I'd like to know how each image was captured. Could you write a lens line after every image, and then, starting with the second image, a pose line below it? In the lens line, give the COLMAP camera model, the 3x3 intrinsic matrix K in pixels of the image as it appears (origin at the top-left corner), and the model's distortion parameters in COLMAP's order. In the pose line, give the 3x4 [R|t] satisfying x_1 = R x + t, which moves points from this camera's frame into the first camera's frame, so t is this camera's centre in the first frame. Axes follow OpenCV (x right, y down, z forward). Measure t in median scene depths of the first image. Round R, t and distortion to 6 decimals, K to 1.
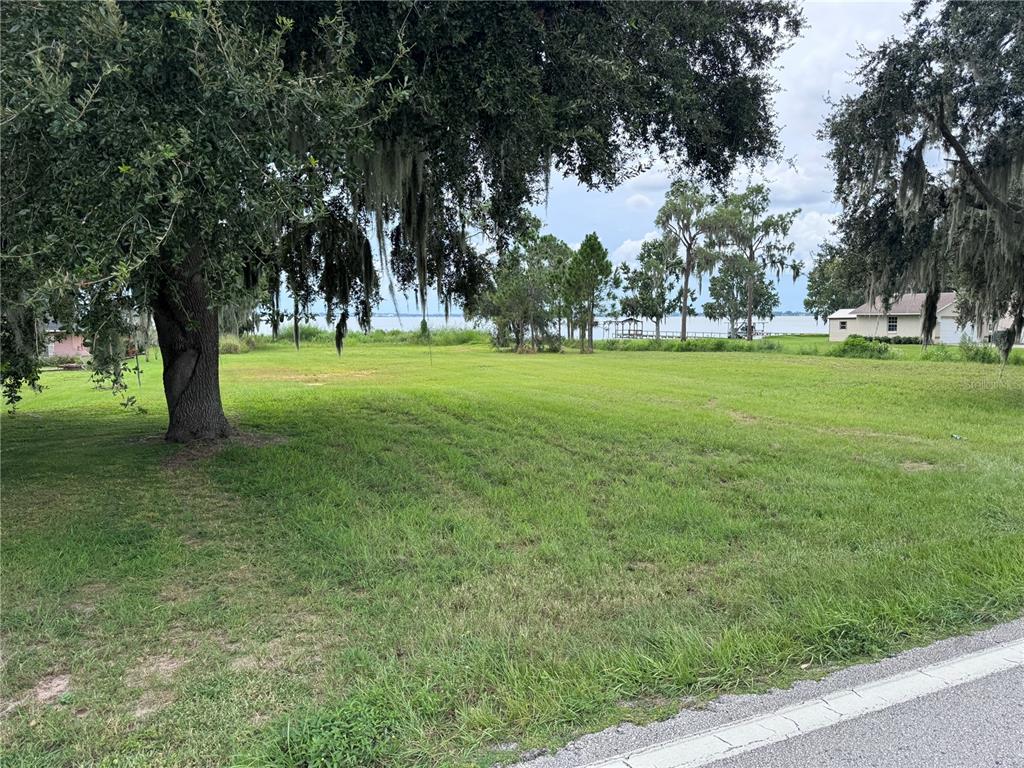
lens RADIAL K [[714.4, 0, 512.0], [0, 714.4, 384.0], [0, 0, 1]] dist [0.190336, -0.308870]
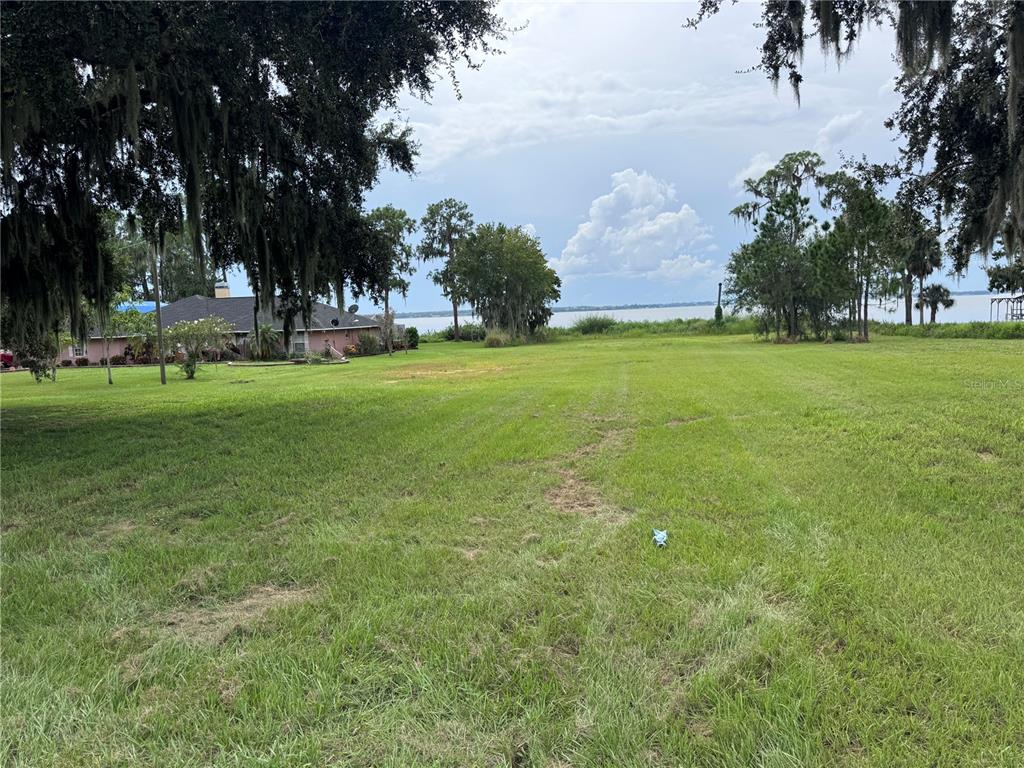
lens RADIAL K [[720.6, 0, 512.0], [0, 720.6, 384.0], [0, 0, 1]] dist [0.087010, -0.102993]
pose [[0.869570, 0.017444, -0.493502, 0.106830], [-0.010628, 0.999806, 0.016613, -0.004355], [0.493696, -0.009201, 0.869586, 0.077911]]
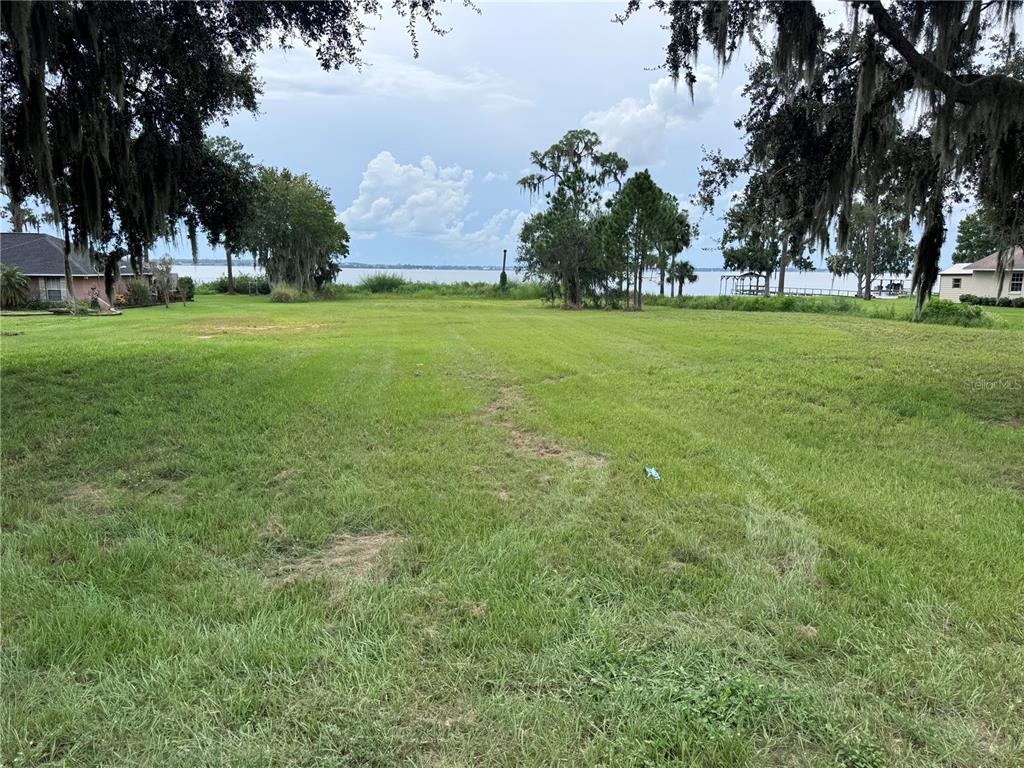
lens RADIAL K [[714.4, 0, 512.0], [0, 714.4, 384.0], [0, 0, 1]] dist [0.190336, -0.308870]
pose [[0.979891, 0.043811, -0.194663, 0.082959], [-0.031613, 0.997362, 0.065337, -0.003748], [0.197012, -0.057869, 0.978692, 0.060837]]
